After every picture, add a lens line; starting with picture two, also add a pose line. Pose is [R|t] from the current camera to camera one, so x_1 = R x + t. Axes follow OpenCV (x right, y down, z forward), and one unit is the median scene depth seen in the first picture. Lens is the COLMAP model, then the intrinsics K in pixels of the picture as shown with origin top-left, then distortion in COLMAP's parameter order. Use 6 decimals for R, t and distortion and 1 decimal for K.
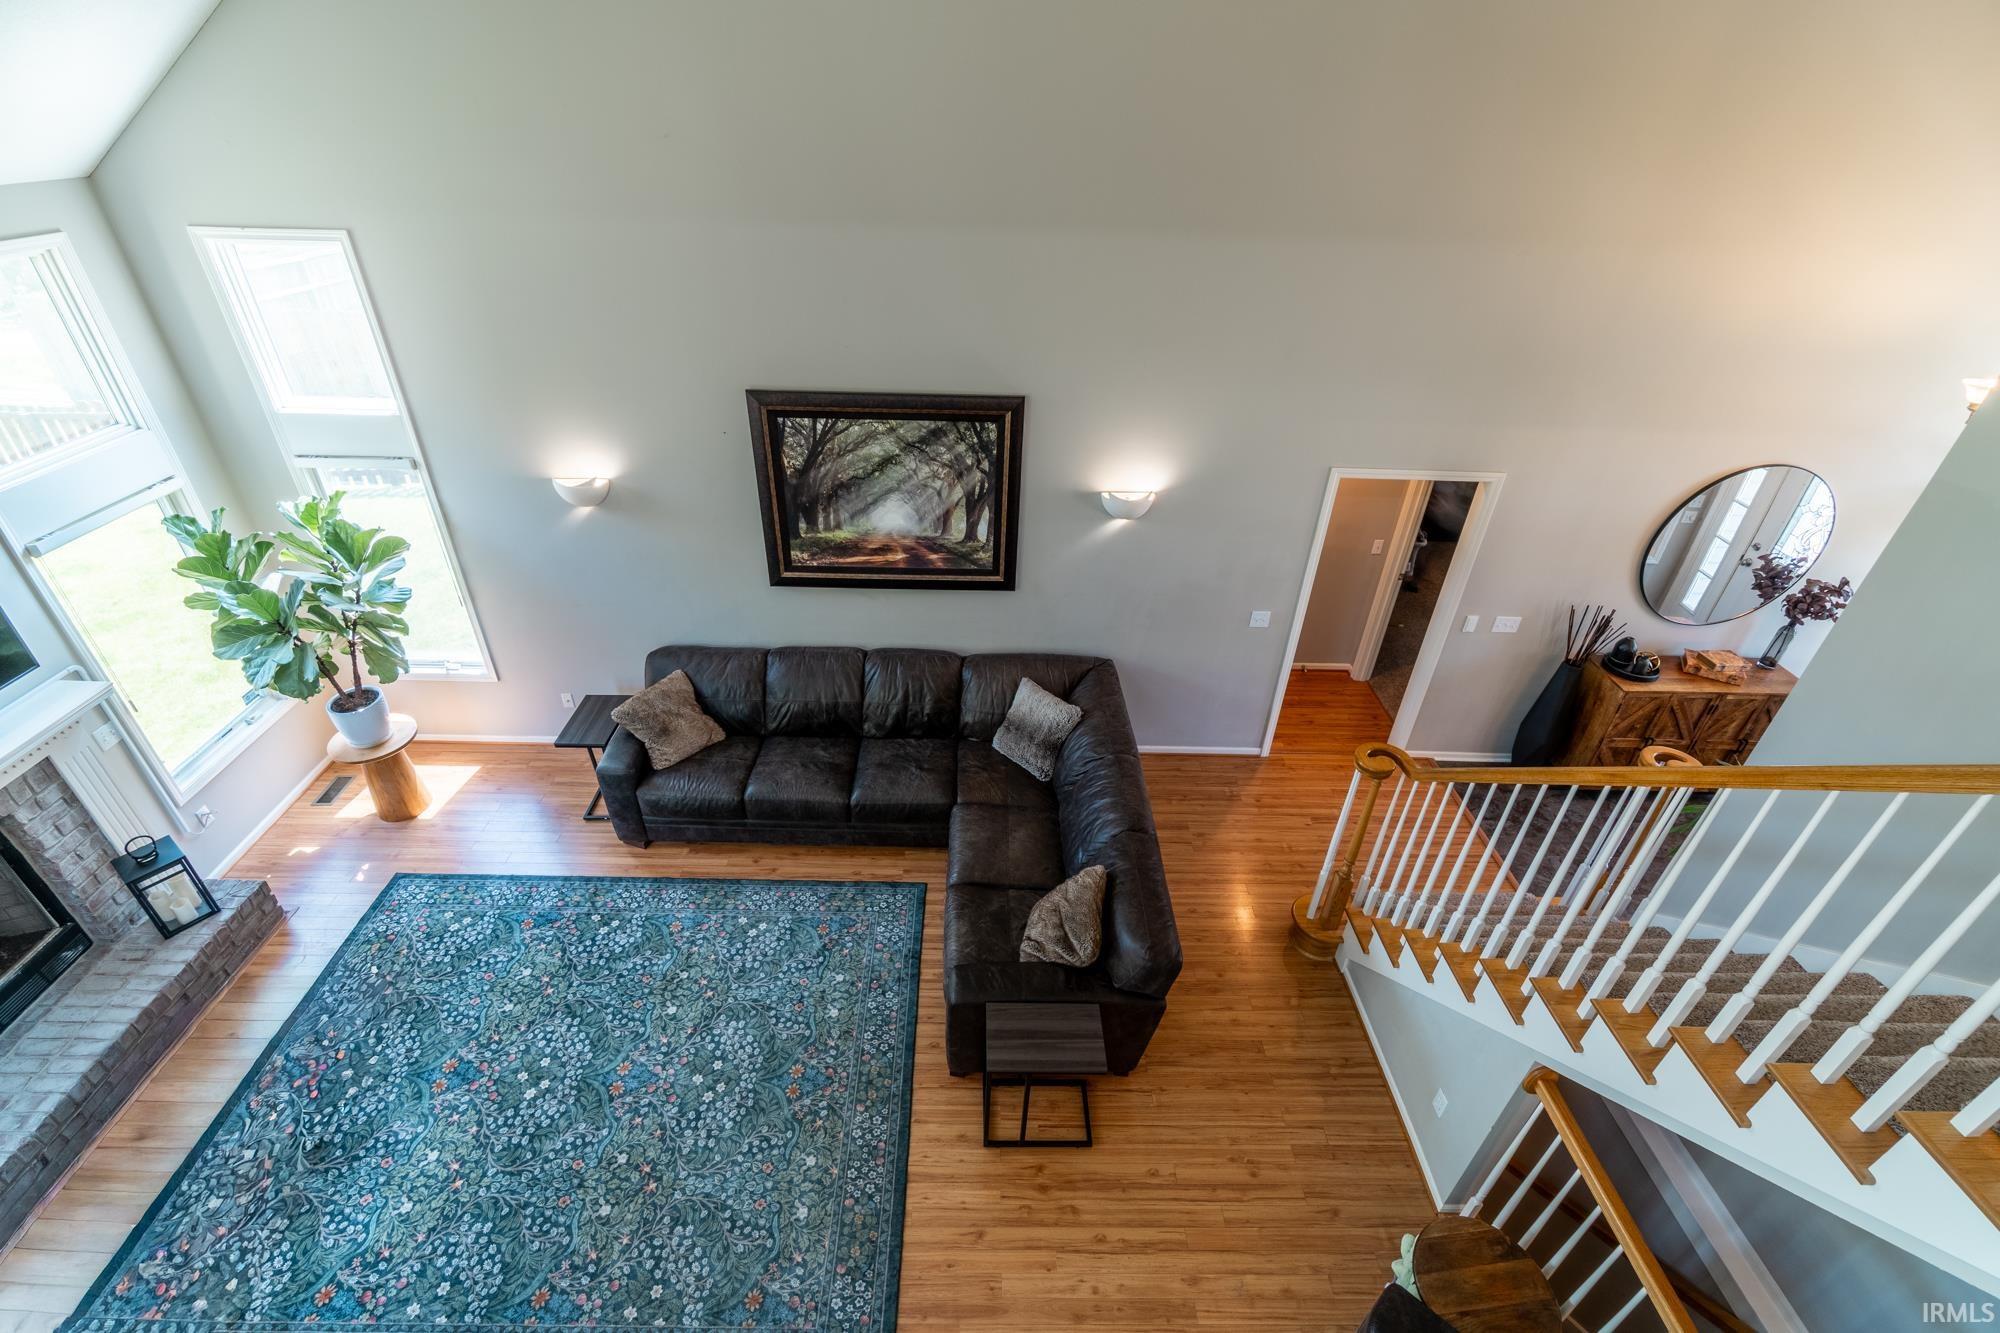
lens RADIAL K [[886.1, 0, 985.9], [0, 886.1, 676.1], [0, 0, 1]] dist [-0.005086, 0.001089]
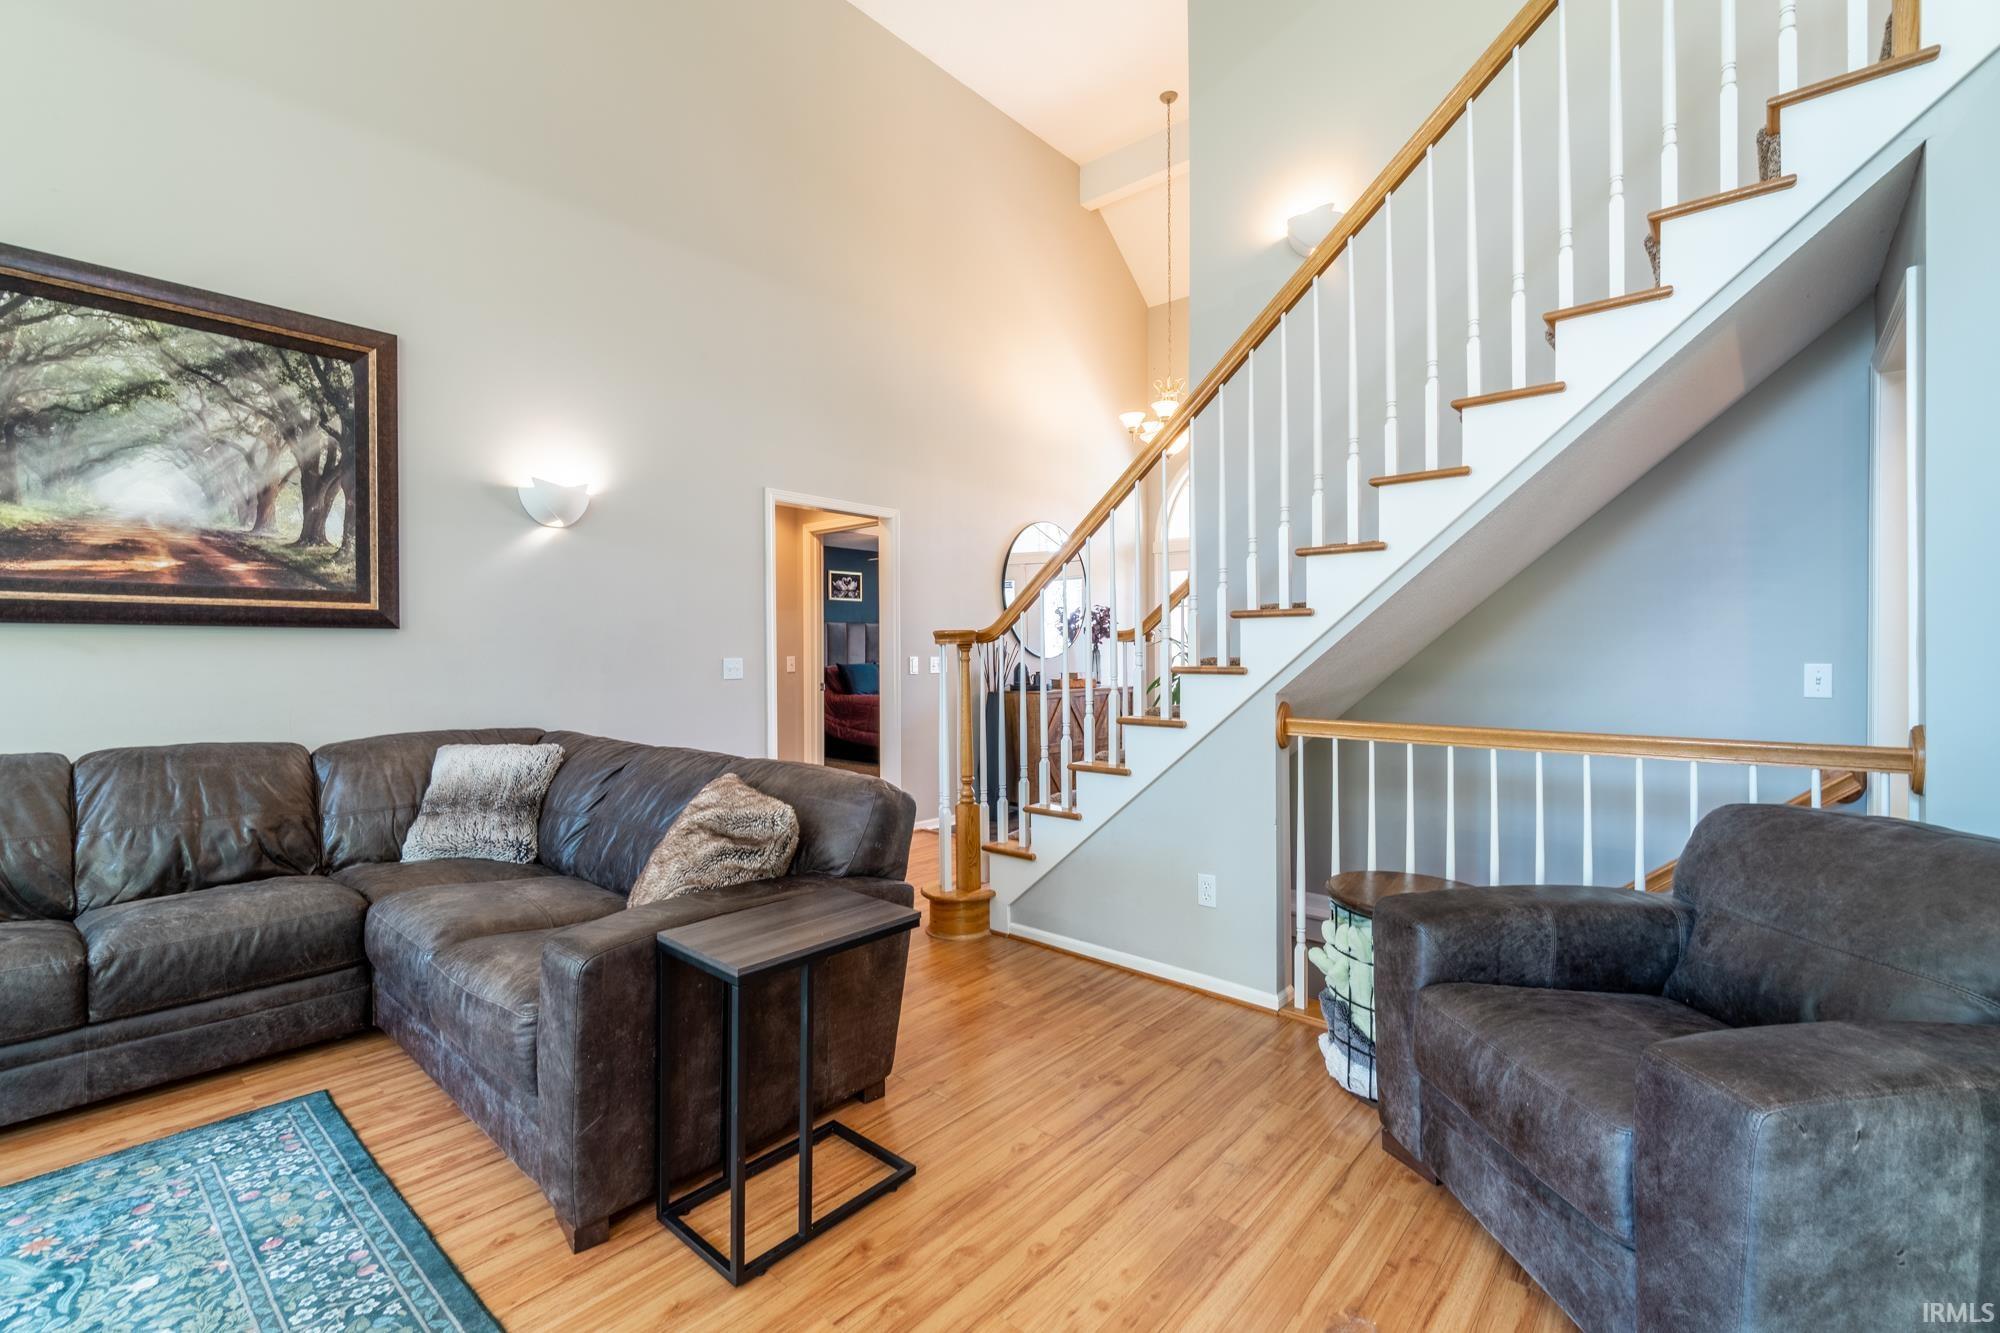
lens RADIAL K [[886.1, 0, 1010.1], [0, 886.1, 653.6], [0, 0, 1]] dist [-0.005086, 0.001089]
pose [[0.654346, -0.036146, 0.755331, -0.184228], [0.447809, 0.823401, -0.348536, 0.387500], [-0.609342, 0.566308, 0.554976, 0.398254]]
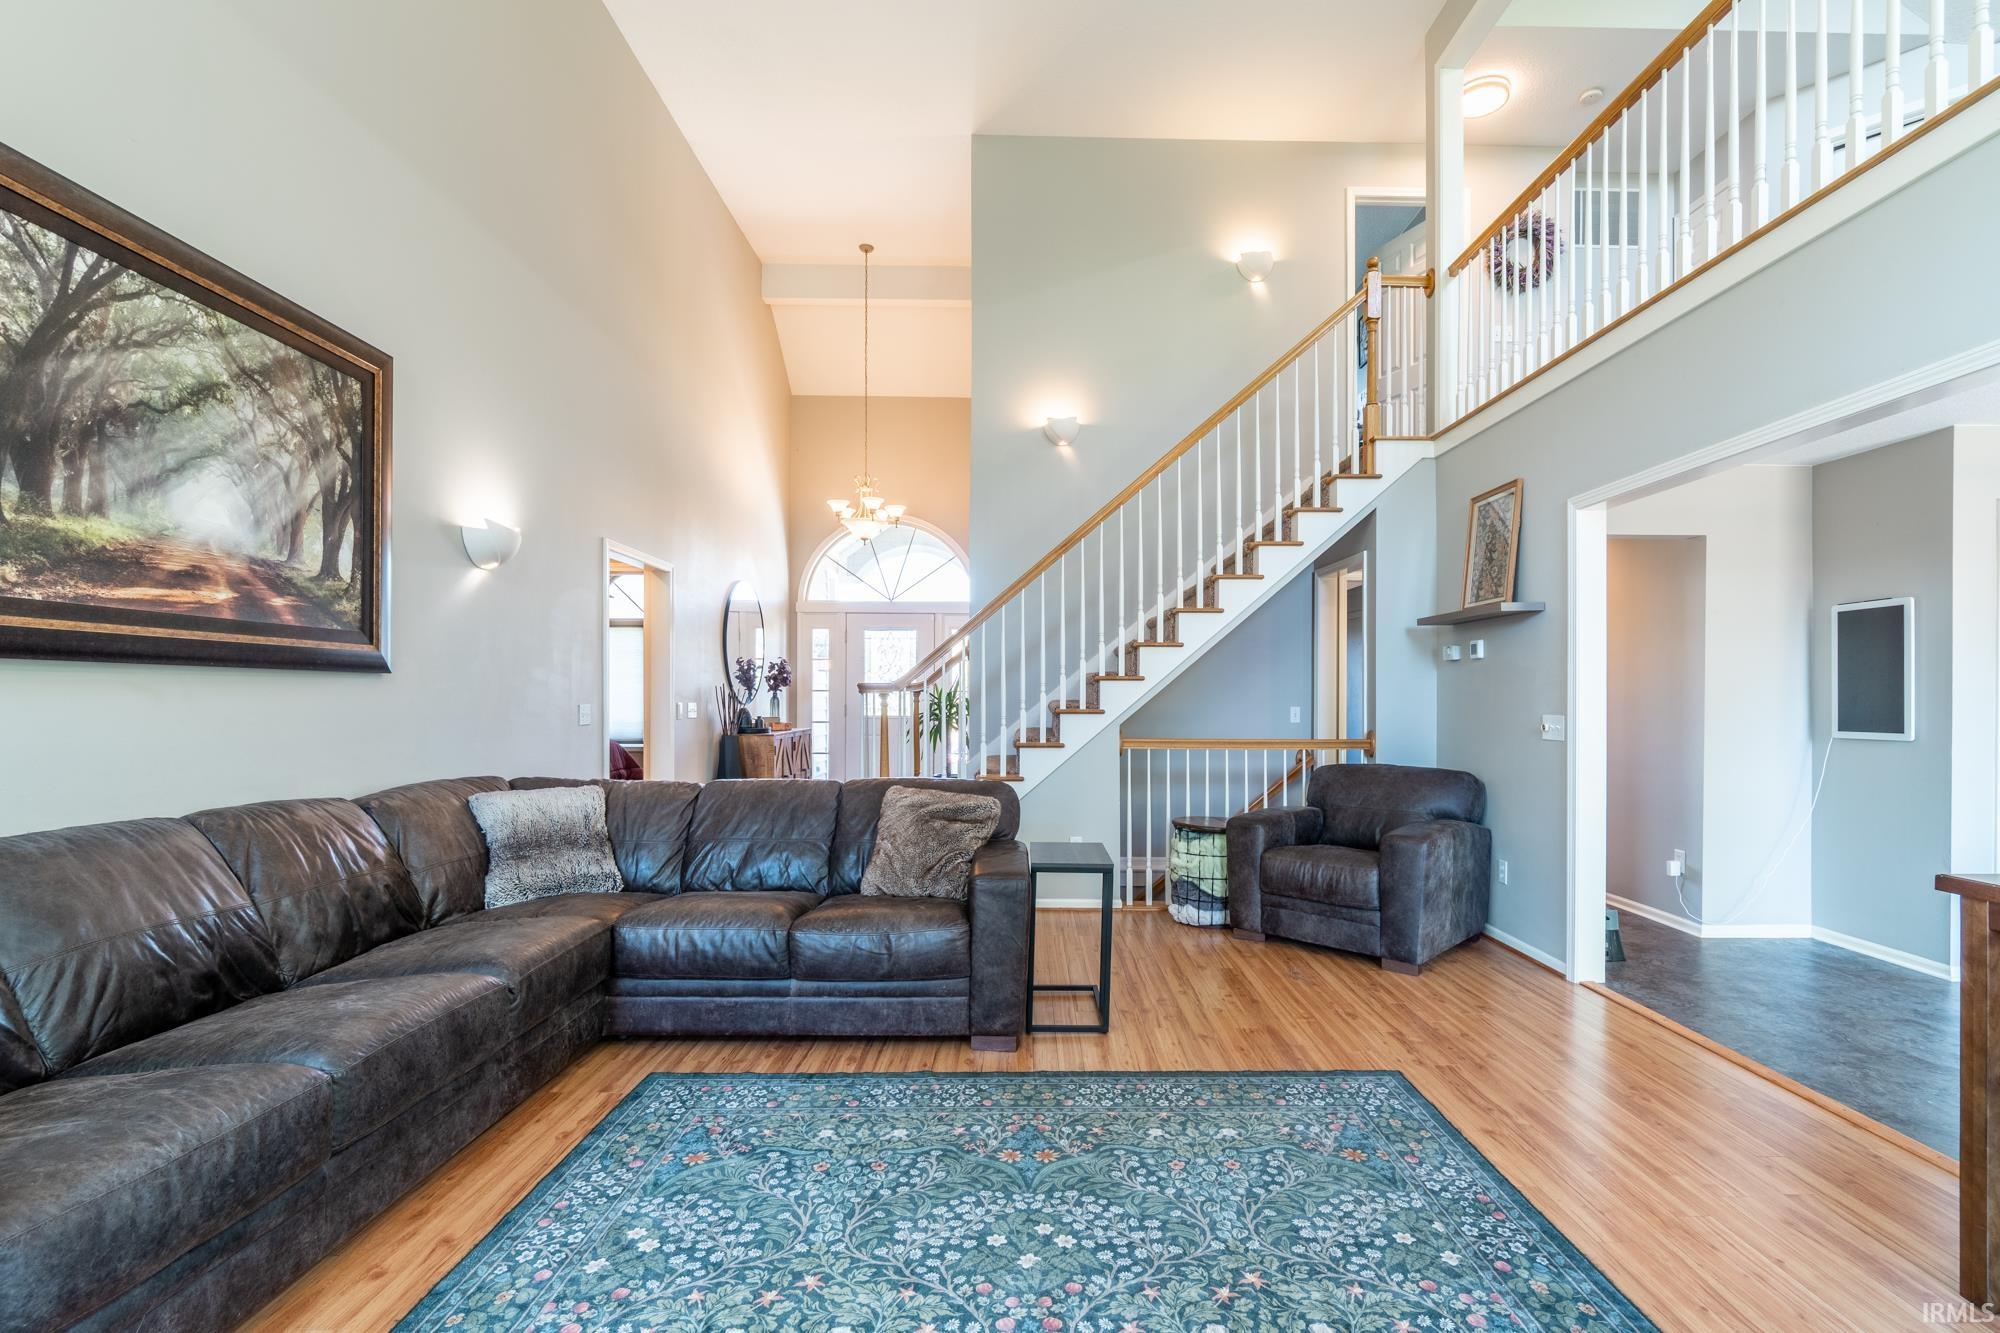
lens RADIAL K [[886.1, 0, 1074.1], [0, 886.1, 695.2], [0, 0, 1]] dist [-0.005086, 0.001089]
pose [[-0.044901, -0.031547, 0.998493, -0.657320], [0.561555, 0.825845, 0.051344, 0.165551], [-0.826220, 0.563014, -0.019366, 0.686670]]
